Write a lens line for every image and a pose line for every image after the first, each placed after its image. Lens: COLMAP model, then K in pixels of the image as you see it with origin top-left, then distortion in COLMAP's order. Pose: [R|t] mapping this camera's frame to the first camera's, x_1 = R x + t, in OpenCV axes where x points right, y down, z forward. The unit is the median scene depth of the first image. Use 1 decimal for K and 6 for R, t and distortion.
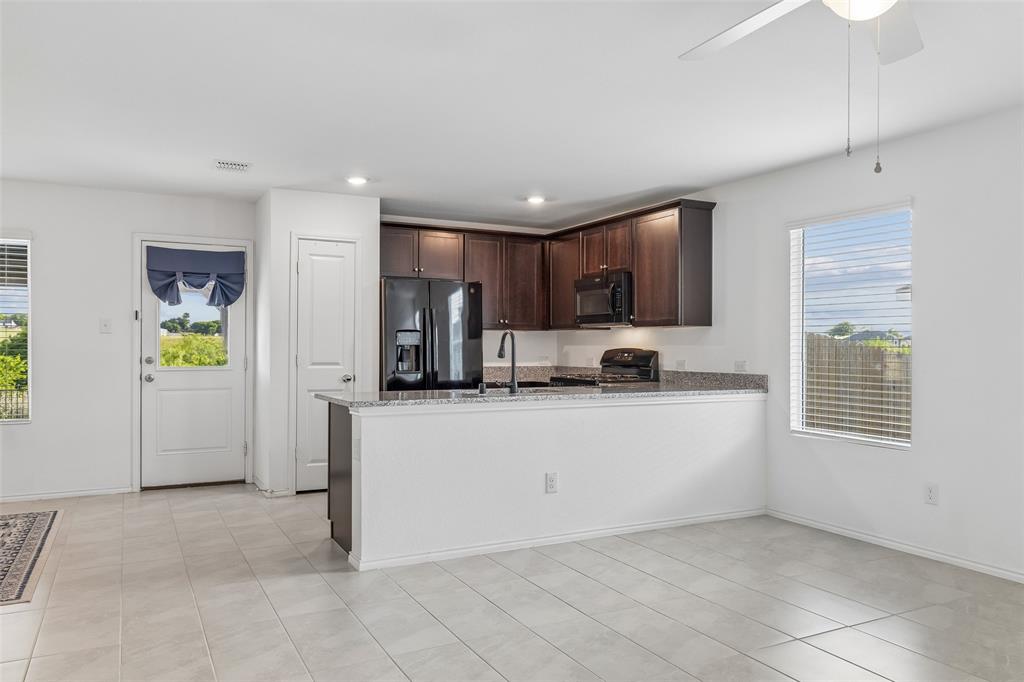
lens RADIAL K [[739.6, 0, 512.0], [0, 739.6, 345.9], [0, 0, 1]] dist [0.008099, -0.002387]
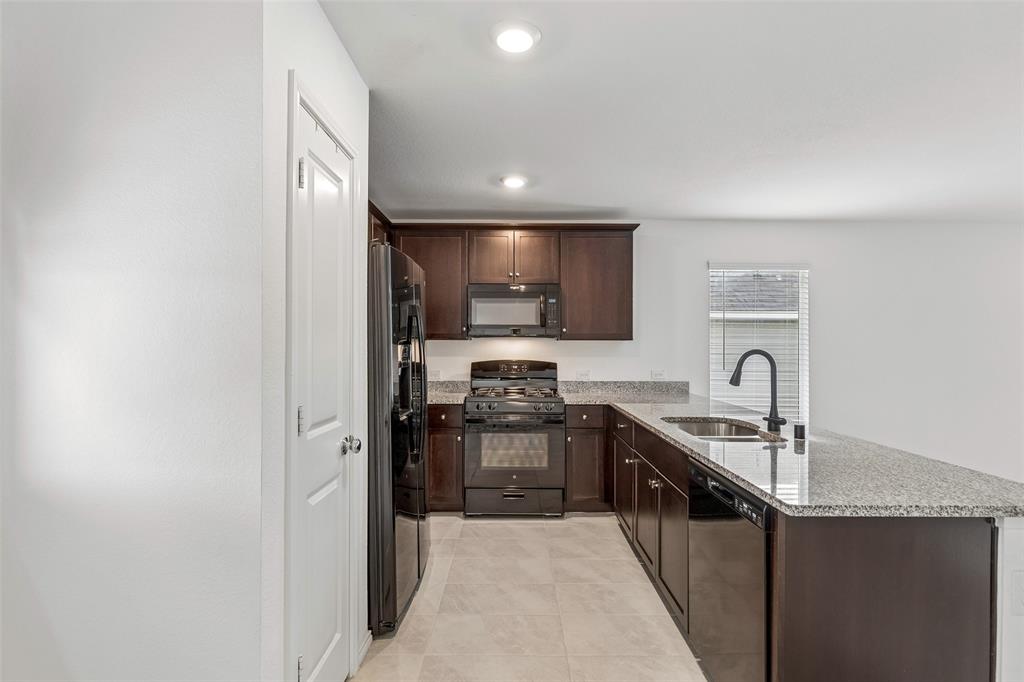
lens RADIAL K [[477.6, 0, 512.6], [0, 477.6, 343.1], [0, 0, 1]] dist [-0.018494, 0.000055]
pose [[0.459098, 0.000463, 0.888385, -0.462021], [-0.005296, 0.999984, 0.002215, -0.023428], [-0.888370, -0.005722, 0.459093, 0.810509]]
